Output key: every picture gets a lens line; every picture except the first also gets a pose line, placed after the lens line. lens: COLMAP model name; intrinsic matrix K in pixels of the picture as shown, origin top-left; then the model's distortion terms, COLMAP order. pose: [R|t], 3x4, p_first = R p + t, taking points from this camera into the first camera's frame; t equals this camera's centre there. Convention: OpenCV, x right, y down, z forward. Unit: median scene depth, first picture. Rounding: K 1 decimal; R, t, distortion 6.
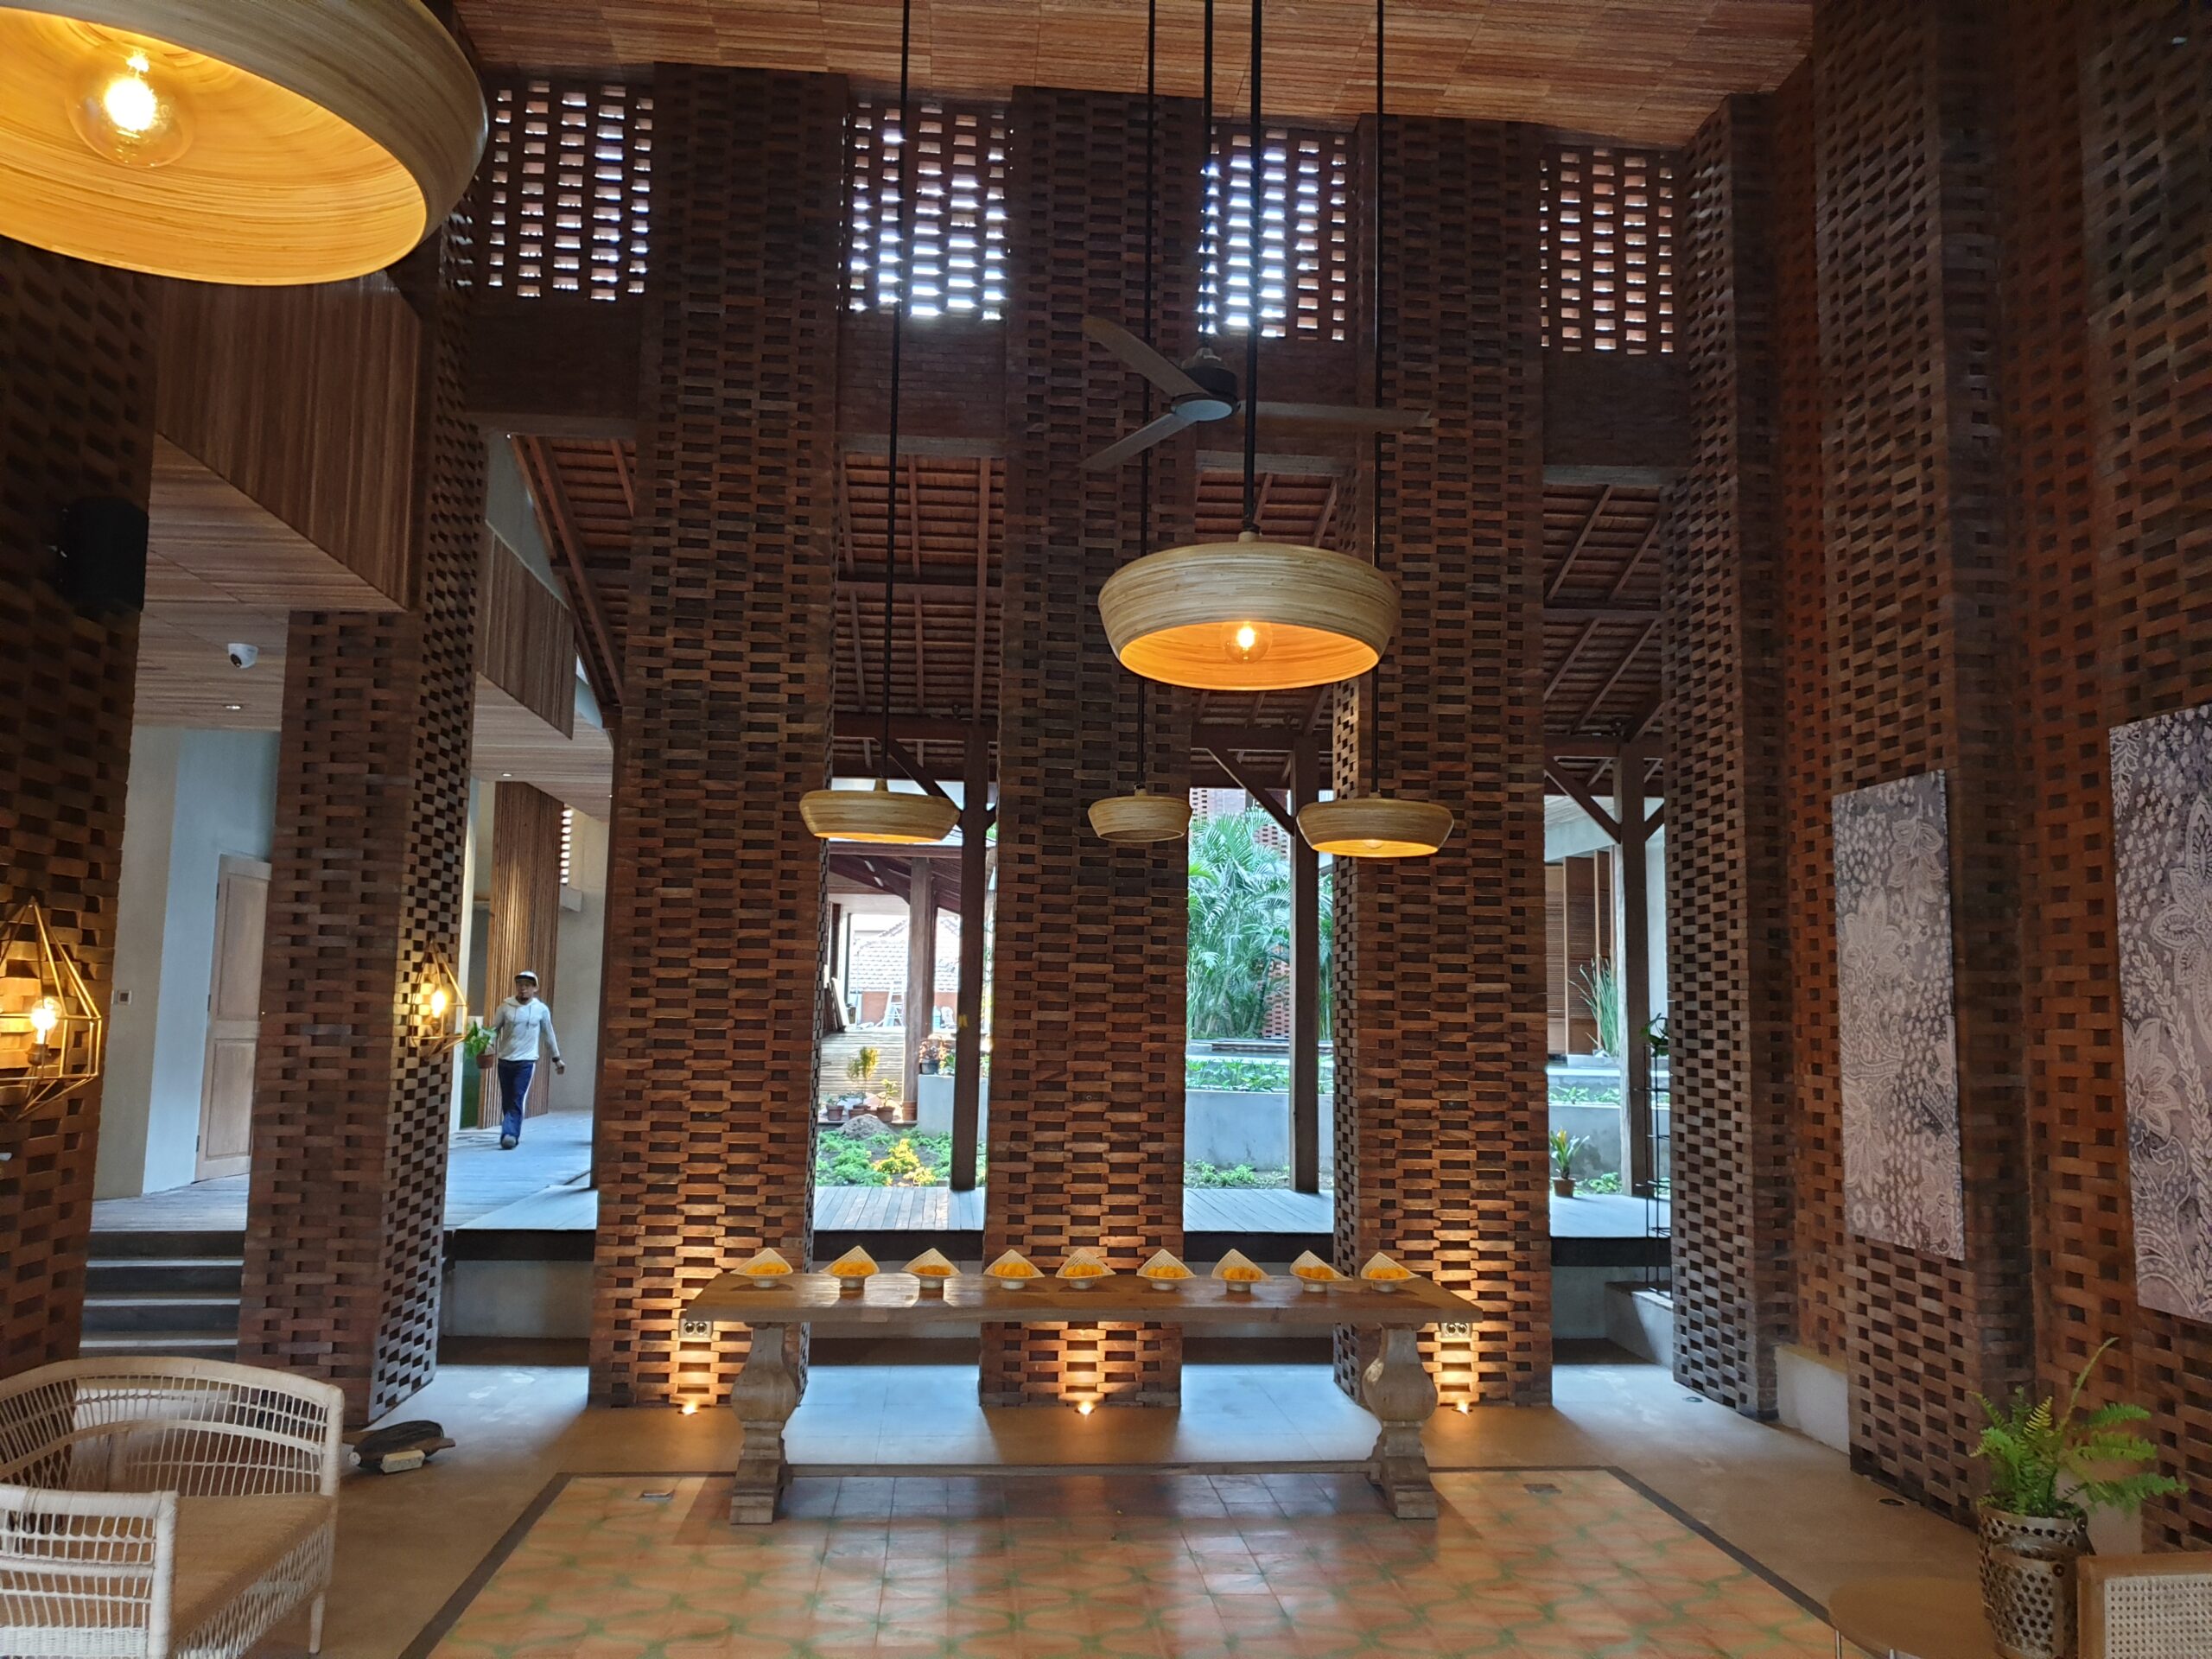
lens RADIAL K [[1698.0, 0, 1130.0], [0, 1698.0, 835.2], [0, 0, 1]] dist [0.139588, -0.011389]
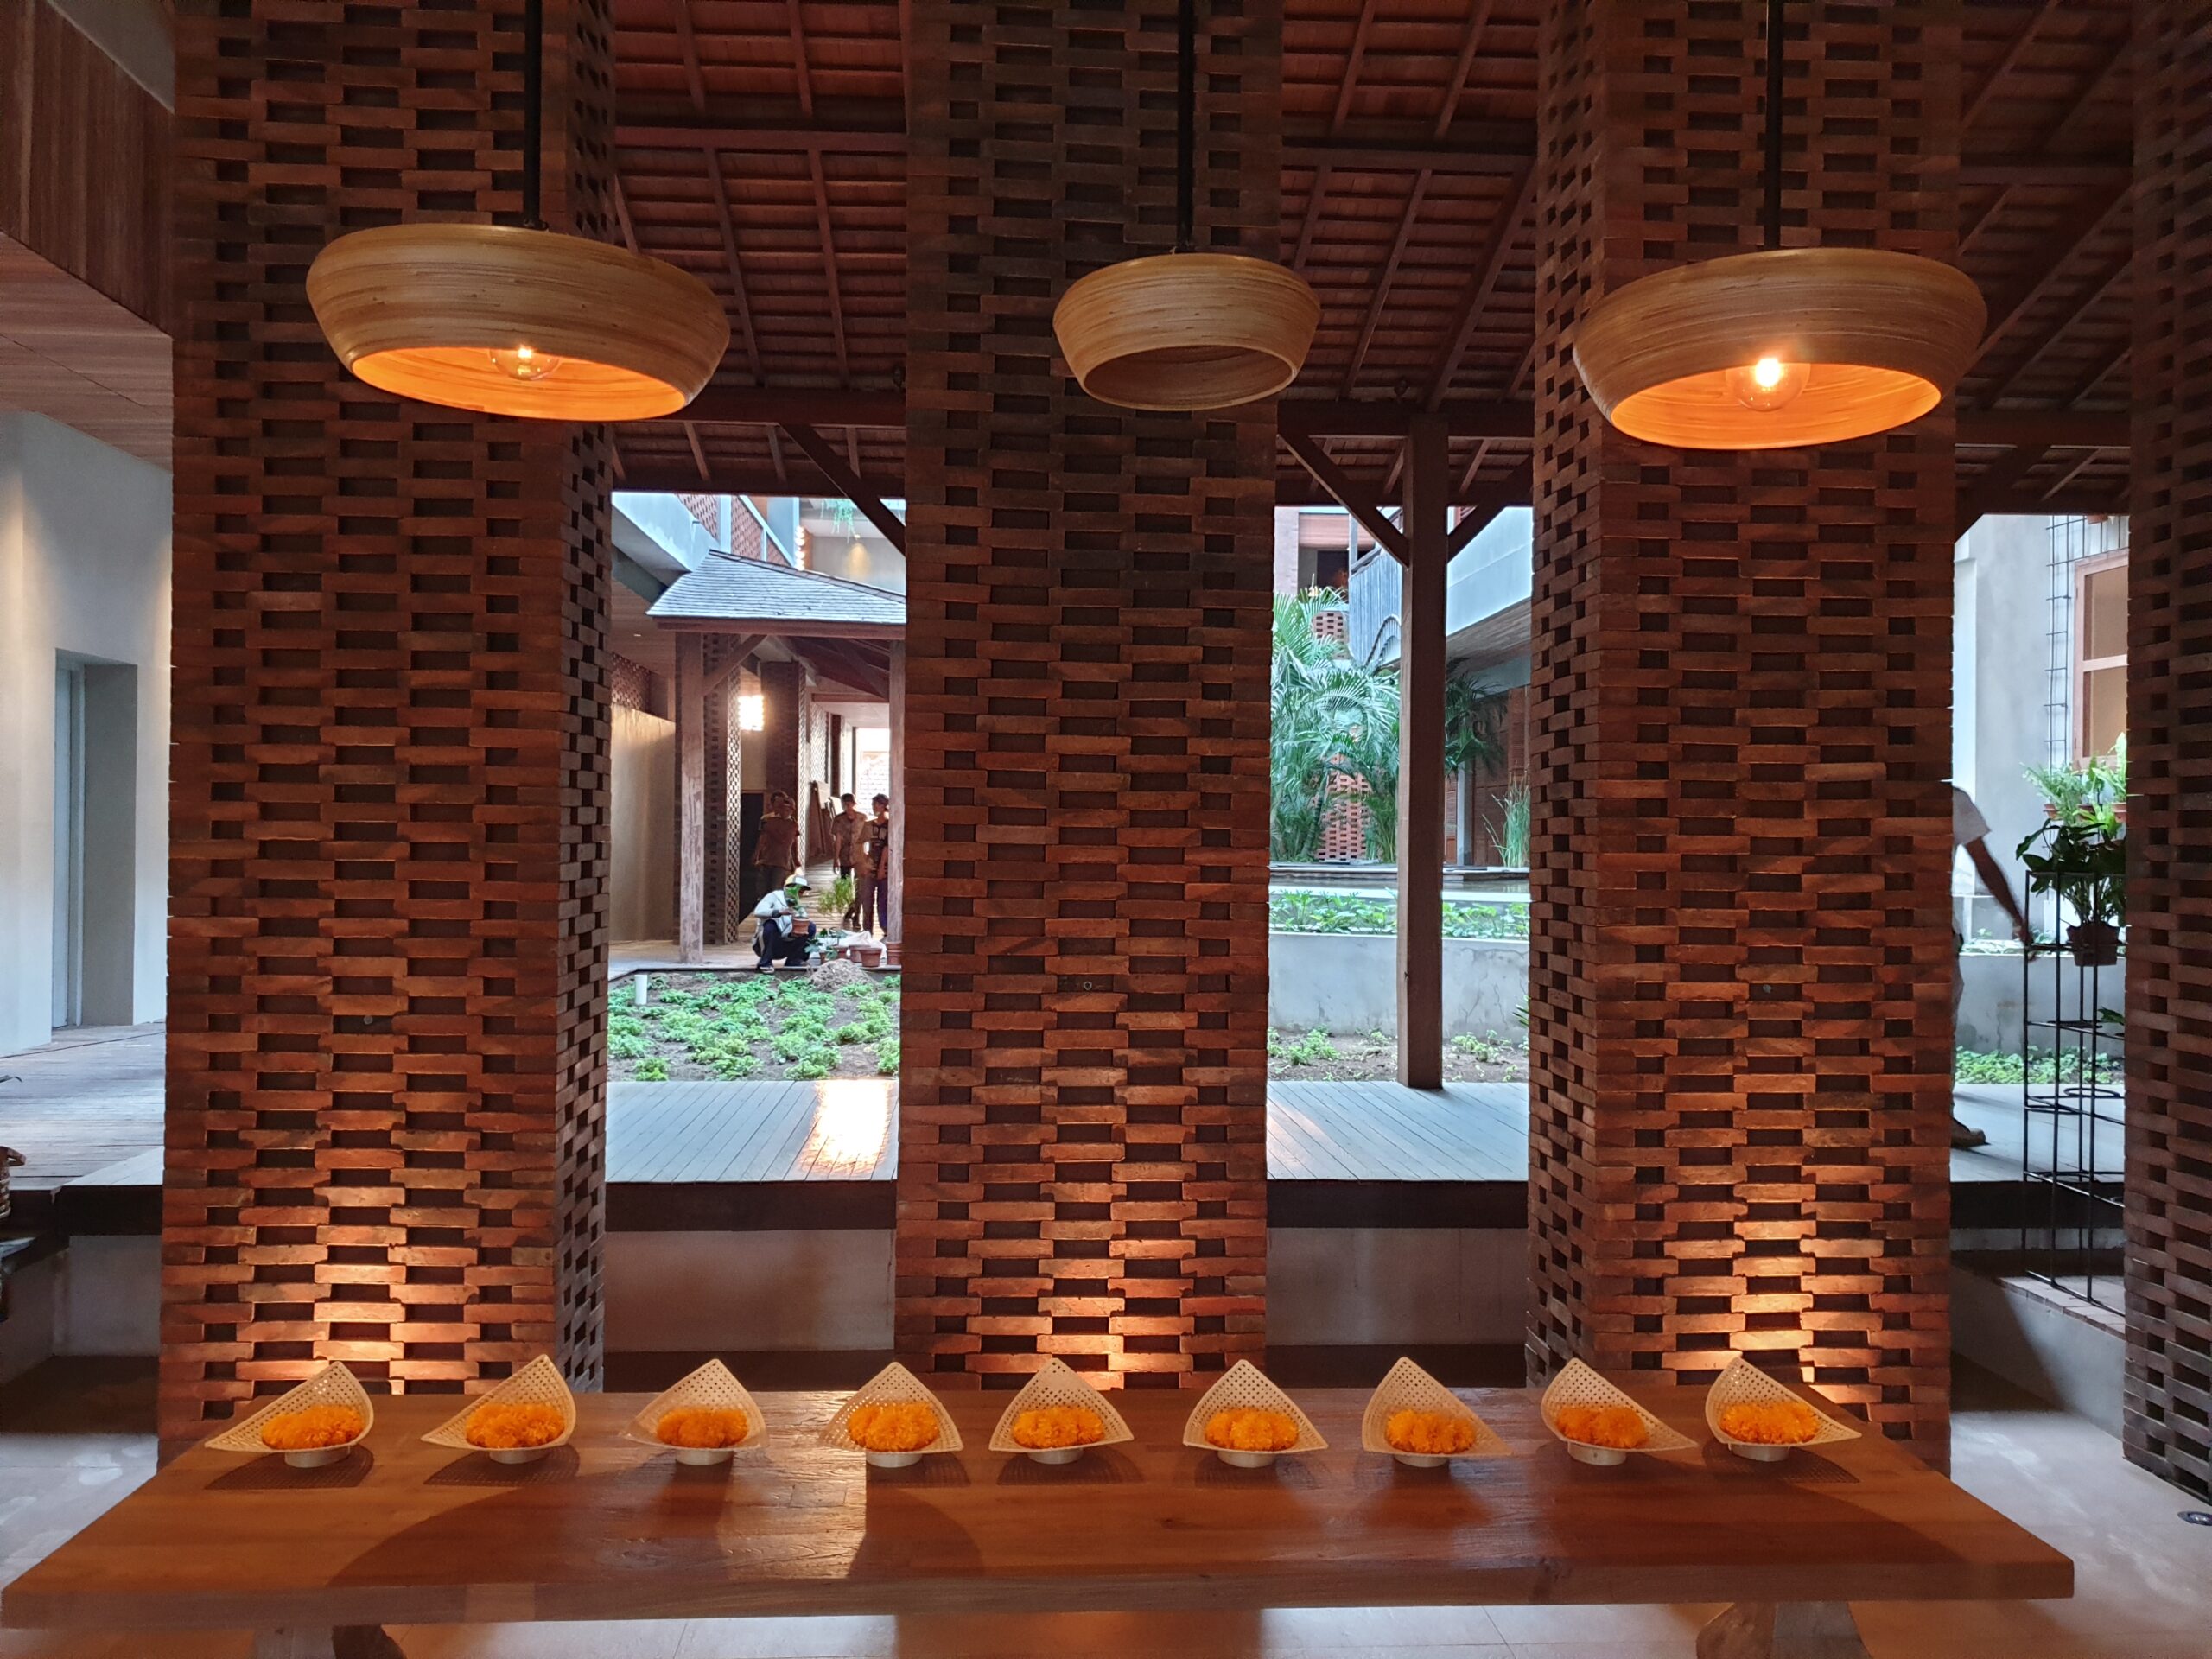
lens RADIAL K [[1698.0, 0, 1116.7], [0, 1698.0, 849.0], [0, 0, 1]] dist [0.139588, -0.011389]
pose [[0.999555, -0.008051, -0.028713, 0.000725], [0.011196, 0.993743, 0.111128, 0.051853], [0.027639, -0.111400, 0.993391, 0.469792]]
